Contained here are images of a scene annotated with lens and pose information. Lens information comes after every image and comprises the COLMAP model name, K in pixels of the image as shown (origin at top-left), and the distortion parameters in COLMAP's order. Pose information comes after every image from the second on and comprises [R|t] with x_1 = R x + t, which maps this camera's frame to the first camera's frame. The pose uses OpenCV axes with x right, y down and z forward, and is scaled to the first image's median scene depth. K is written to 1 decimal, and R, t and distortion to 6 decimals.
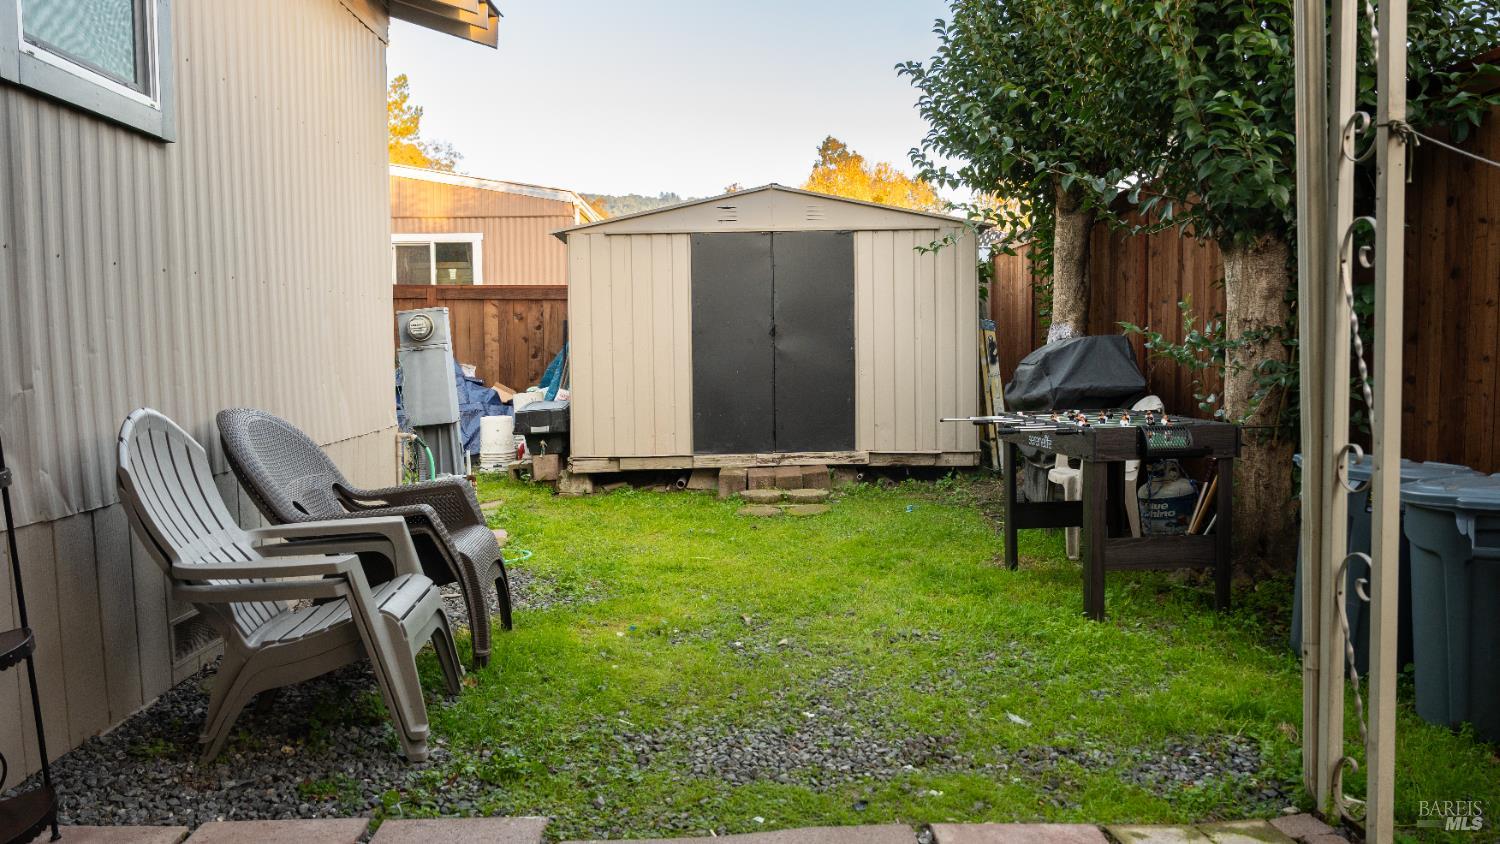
lens RADIAL K [[1131.0, 0, 750.8], [0, 1131.0, 424.1], [0, 0, 1]] dist [0.003724, -0.000564]
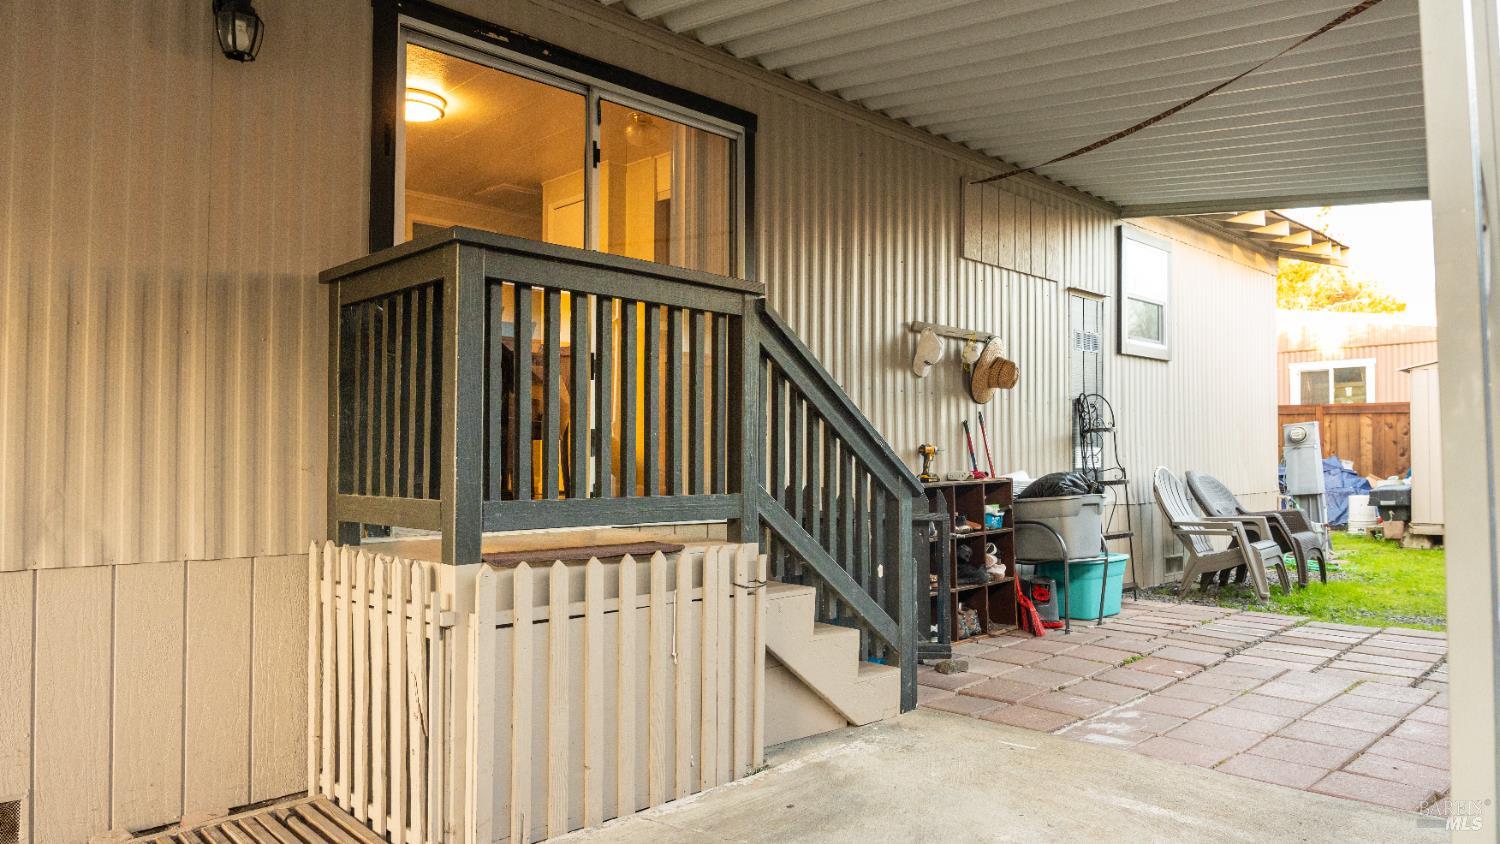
lens RADIAL K [[1062.5, 0, 749.1], [0, 1062.5, 428.8], [0, 0, 1]] dist [0.003983, 0.000594]
pose [[0.696692, -0.010372, -0.717296, 0.225909], [-0.054544, 0.996235, -0.067382, 0.046975], [0.715294, 0.086069, 0.693503, -0.555334]]
